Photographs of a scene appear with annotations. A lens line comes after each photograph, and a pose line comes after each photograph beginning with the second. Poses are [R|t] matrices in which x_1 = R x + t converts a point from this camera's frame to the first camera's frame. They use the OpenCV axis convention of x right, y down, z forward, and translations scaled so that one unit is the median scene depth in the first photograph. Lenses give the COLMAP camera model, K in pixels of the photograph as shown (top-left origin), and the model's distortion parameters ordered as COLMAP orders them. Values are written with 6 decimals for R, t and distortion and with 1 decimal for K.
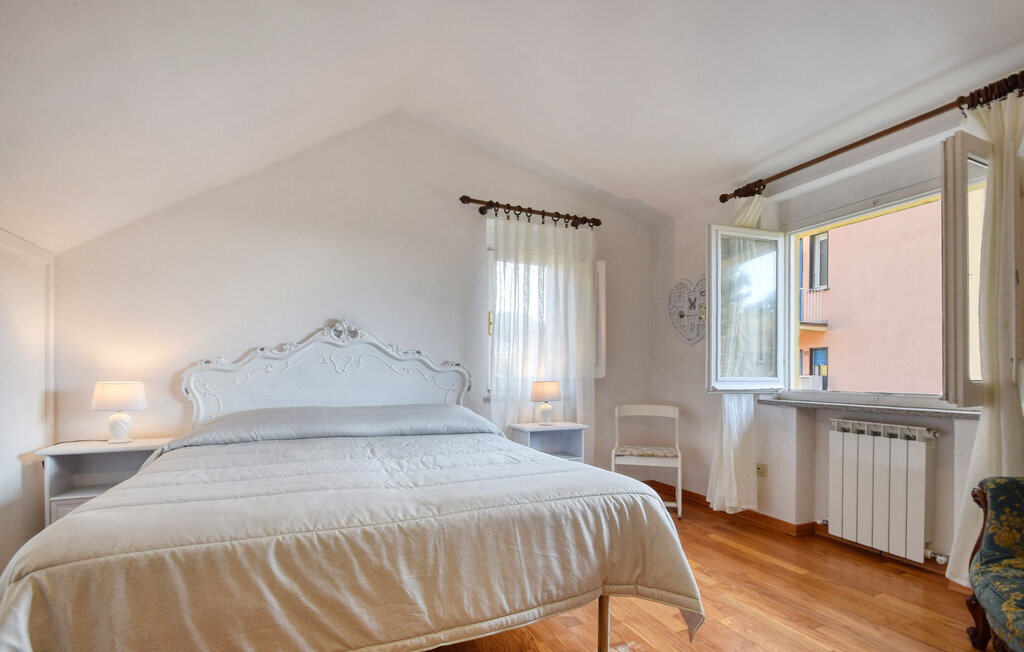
lens RADIAL K [[482.9, 0, 504.2], [0, 482.9, 368.6], [0, 0, 1]] dist [0.000854, -0.000243]
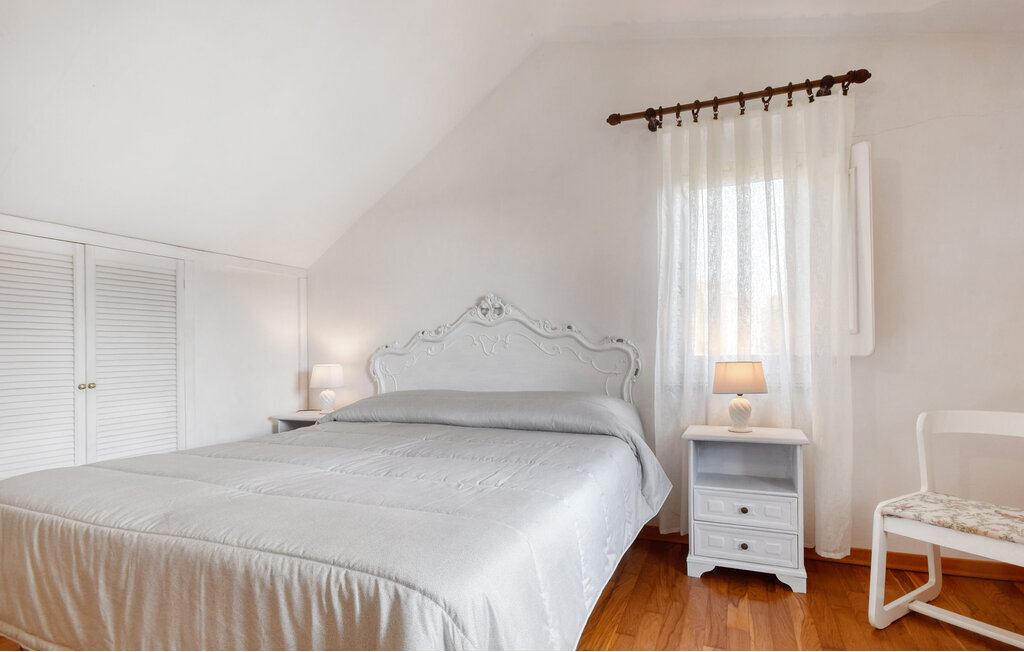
lens RADIAL K [[506.3, 0, 512.6], [0, 506.3, 349.2], [0, 0, 1]] dist [-0.006142, -0.001765]
pose [[0.696181, -0.022954, -0.717500, 0.405404], [0.026468, 0.999630, -0.006299, 0.006947], [0.717379, -0.014606, 0.696530, 0.378130]]
